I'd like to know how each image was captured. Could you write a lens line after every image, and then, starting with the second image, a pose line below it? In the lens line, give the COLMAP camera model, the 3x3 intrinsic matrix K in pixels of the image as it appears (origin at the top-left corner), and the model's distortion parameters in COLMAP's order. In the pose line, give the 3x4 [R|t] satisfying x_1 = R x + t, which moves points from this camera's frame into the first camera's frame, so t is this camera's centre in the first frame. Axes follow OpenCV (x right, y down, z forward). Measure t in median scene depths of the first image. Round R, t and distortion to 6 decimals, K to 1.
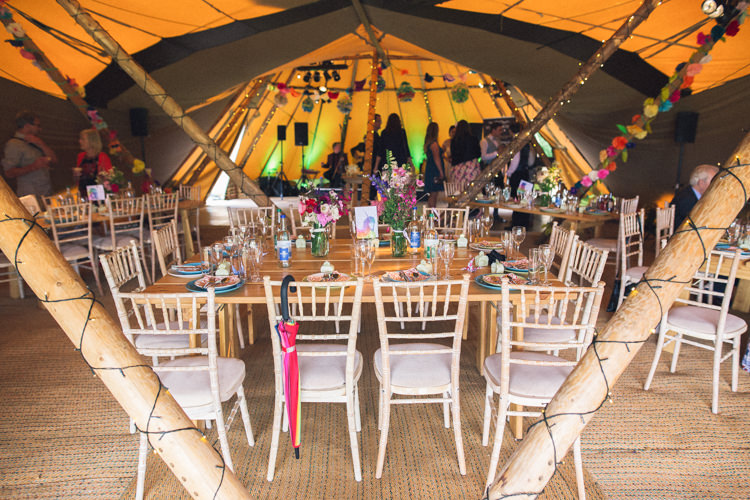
lens RADIAL K [[525.9, 0, 375.4], [0, 525.9, 250.2], [0, 0, 1]] dist [-0.011818, 0.015276]
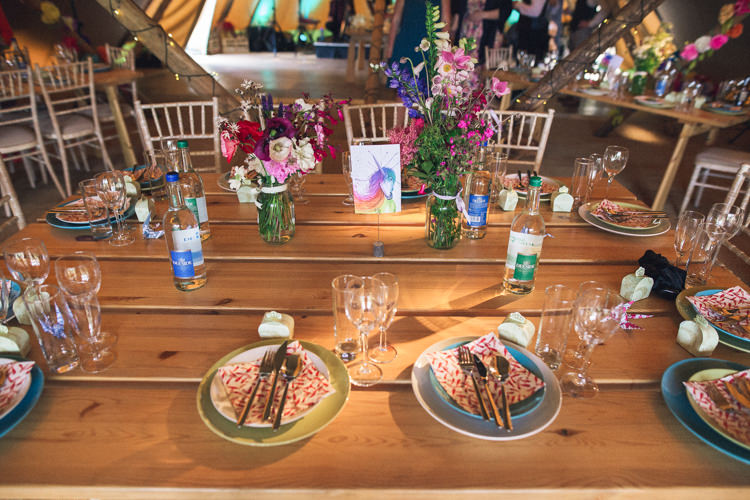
lens RADIAL K [[525.9, 0, 374.7], [0, 525.9, 250.3], [0, 0, 1]] dist [-0.011818, 0.015276]
pose [[0.999600, 0.027436, -0.006861, -0.009580], [-0.024672, 0.964574, 0.262655, -0.080039], [0.013824, -0.262381, 0.964865, 0.397381]]
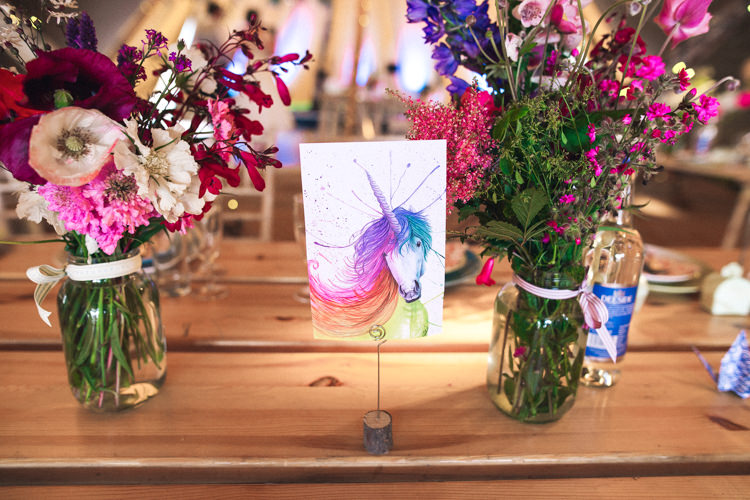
lens RADIAL K [[525.9, 0, 372.5], [0, 525.9, 249.9], [0, 0, 1]] dist [-0.011818, 0.015276]
pose [[0.998760, 0.030337, 0.039477, -0.016927], [-0.034659, 0.992892, 0.113859, -0.049441], [-0.035743, -0.115086, 0.992712, 0.604240]]
